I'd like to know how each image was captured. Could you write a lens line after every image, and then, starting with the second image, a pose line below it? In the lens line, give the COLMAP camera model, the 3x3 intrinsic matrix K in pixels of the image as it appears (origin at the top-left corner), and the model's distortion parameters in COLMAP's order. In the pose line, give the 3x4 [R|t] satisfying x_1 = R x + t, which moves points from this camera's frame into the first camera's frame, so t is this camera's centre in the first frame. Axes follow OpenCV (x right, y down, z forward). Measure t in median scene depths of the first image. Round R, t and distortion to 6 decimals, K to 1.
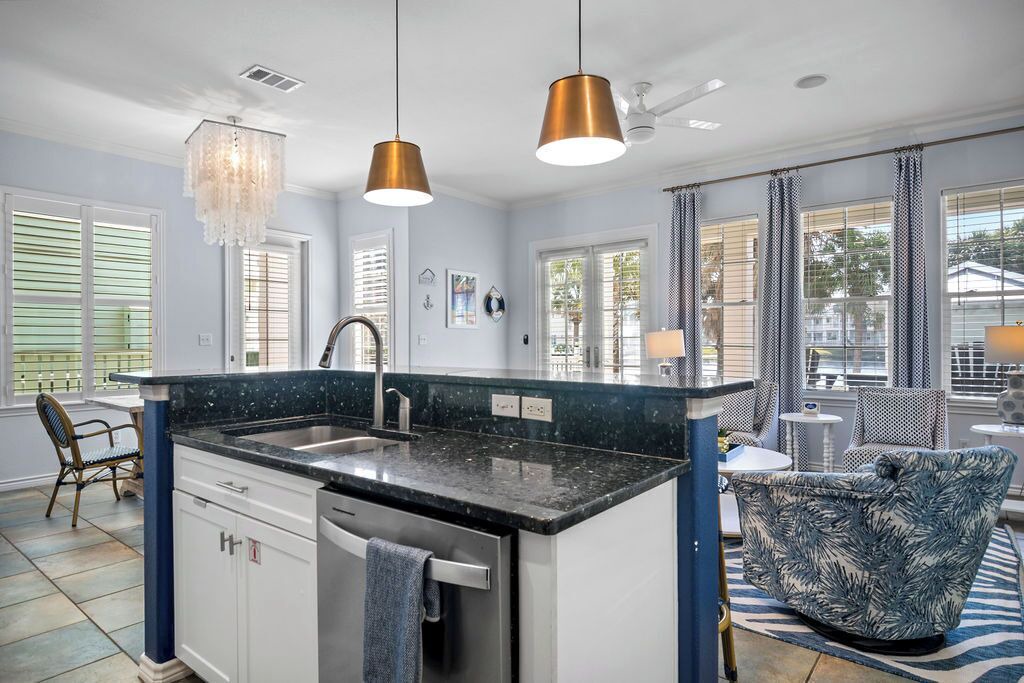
lens RADIAL K [[574.8, 0, 512.0], [0, 574.8, 341.5], [0, 0, 1]] dist [0.023656, -0.026592]
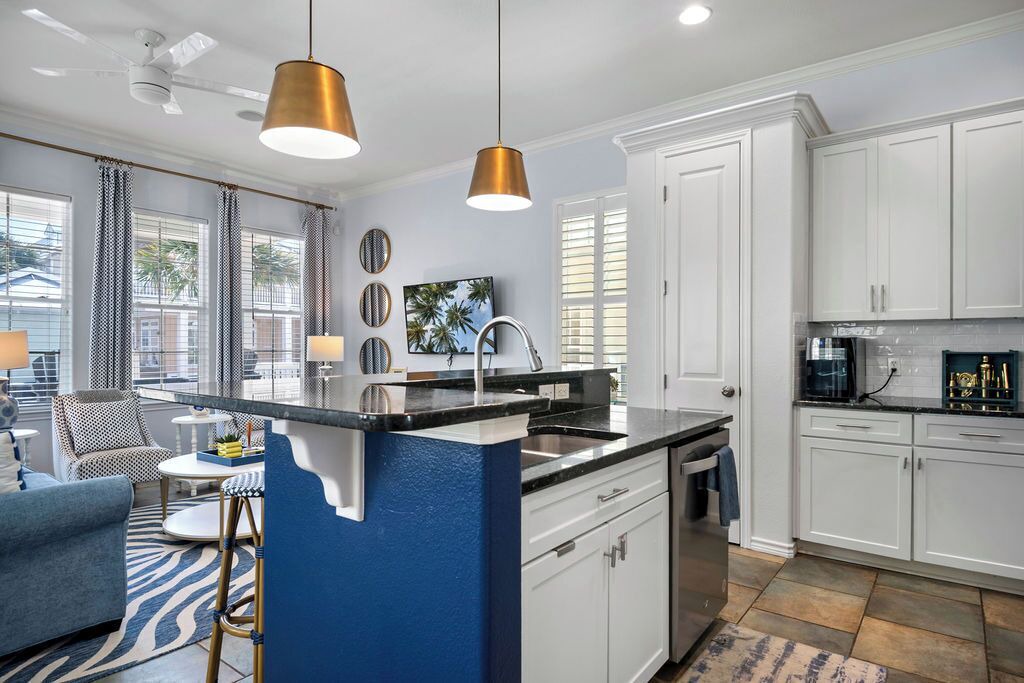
lens RADIAL K [[574.8, 0, 512.0], [0, 574.8, 341.5], [0, 0, 1]] dist [0.023656, -0.026592]
pose [[-0.019225, 0.010164, 0.999764, -0.472452], [0.000735, 0.999948, -0.010152, 0.002612], [-0.999815, 0.000539, -0.019232, 0.389496]]
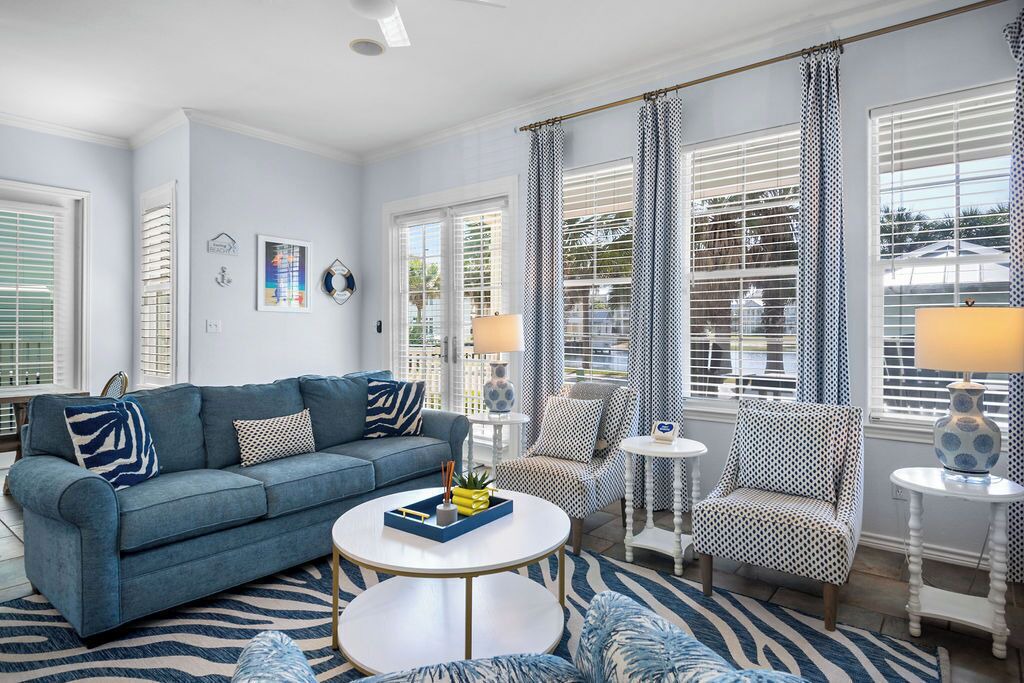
lens RADIAL K [[574.9, 0, 511.4], [0, 574.9, 324.5], [0, 0, 1]] dist [0.031424, -0.029669]
pose [[0.999880, 0.005289, -0.014529, 0.301335], [-0.005389, 0.999962, -0.006891, -0.002324], [0.014492, 0.006969, 0.999871, 0.284197]]
